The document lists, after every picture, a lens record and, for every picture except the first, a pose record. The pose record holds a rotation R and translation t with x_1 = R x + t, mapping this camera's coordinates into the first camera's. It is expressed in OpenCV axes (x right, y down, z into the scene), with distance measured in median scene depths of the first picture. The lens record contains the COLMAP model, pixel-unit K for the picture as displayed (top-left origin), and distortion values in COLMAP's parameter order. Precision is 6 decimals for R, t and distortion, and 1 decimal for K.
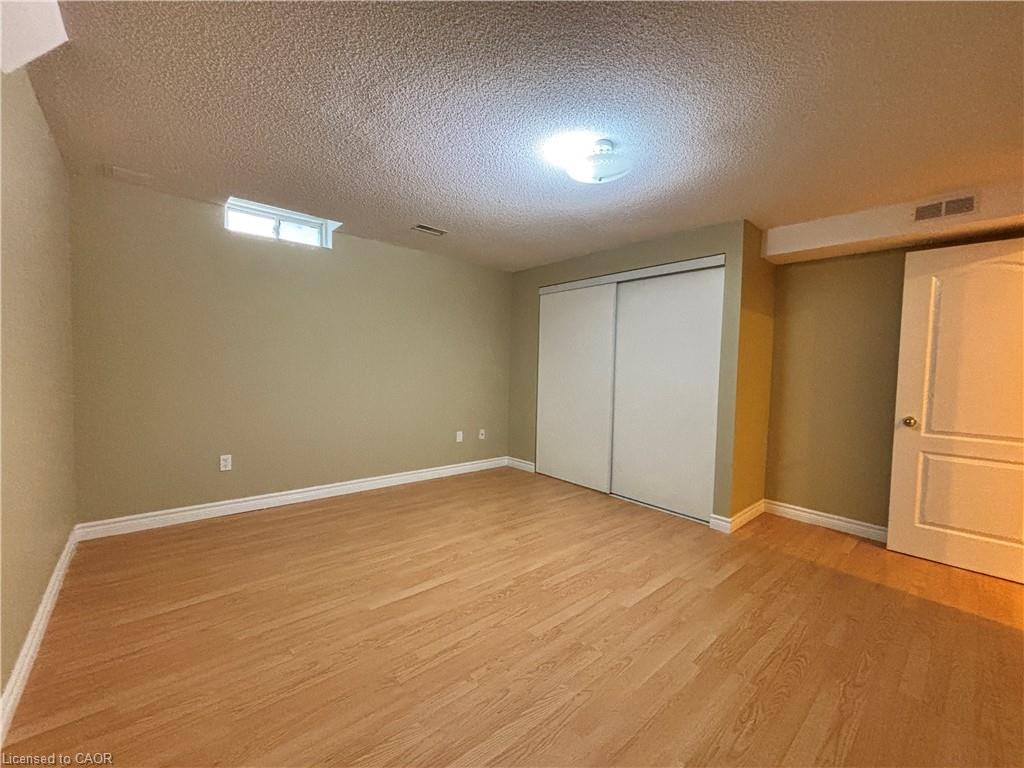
lens RADIAL K [[412.8, 0, 512.0], [0, 412.8, 384.0], [0, 0, 1]] dist [0.006460, 0.000216]
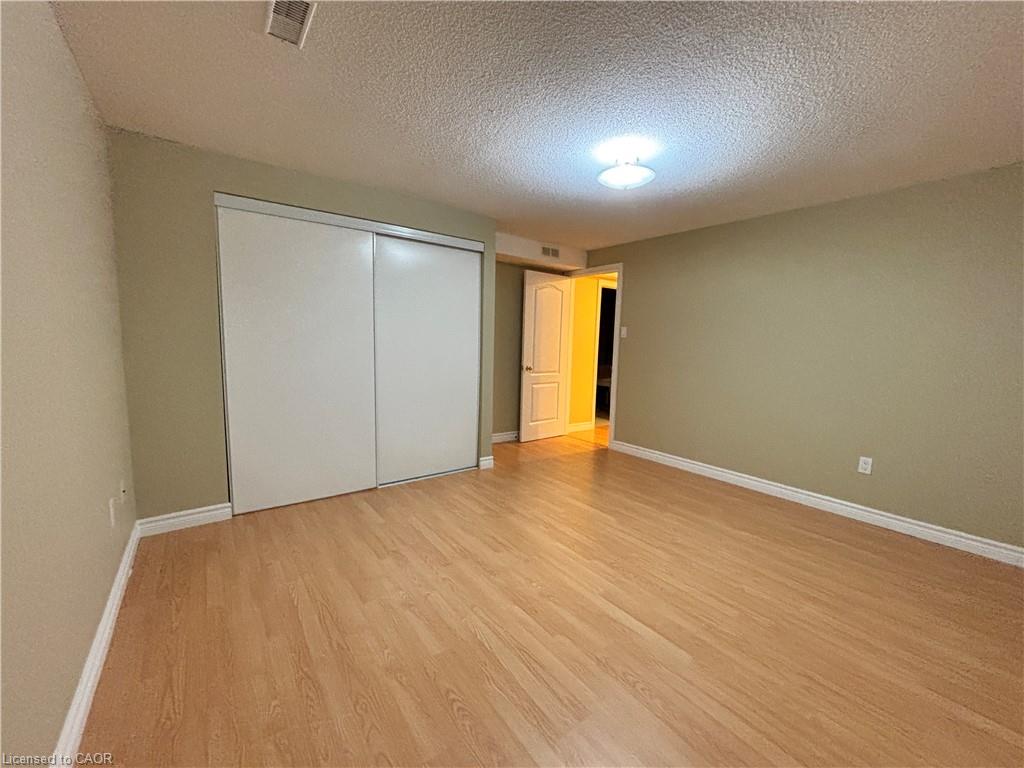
lens RADIAL K [[412.8, 0, 512.0], [0, 412.8, 384.0], [0, 0, 1]] dist [0.006460, 0.000216]
pose [[0.078778, -0.133731, 0.987882, -0.802128], [0.017093, 0.990997, 0.132789, -0.076921], [-0.996746, 0.006425, 0.080354, 0.937078]]
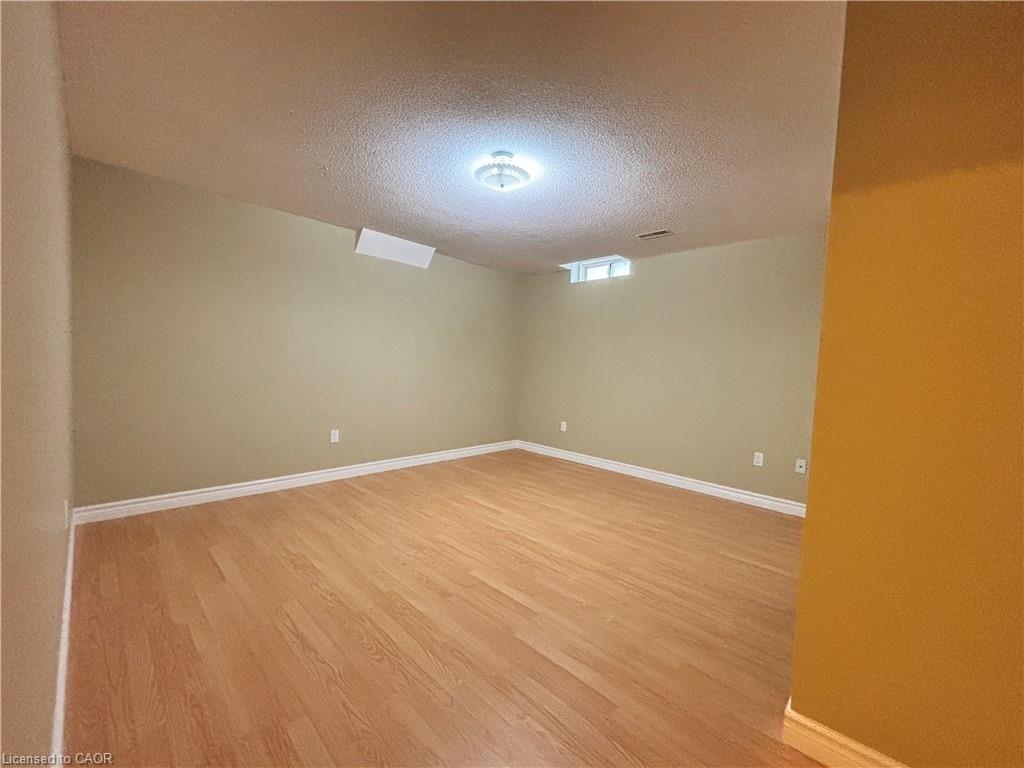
lens RADIAL K [[408.9, 0, 513.3], [0, 408.9, 387.6], [0, 0, 1]] dist [-0.000533, 0.000220]
pose [[0.085060, 0.032088, -0.995859, 1.016232], [-0.082885, 0.996245, 0.025021, 0.016007], [0.992922, 0.080413, 0.087400, 0.743589]]
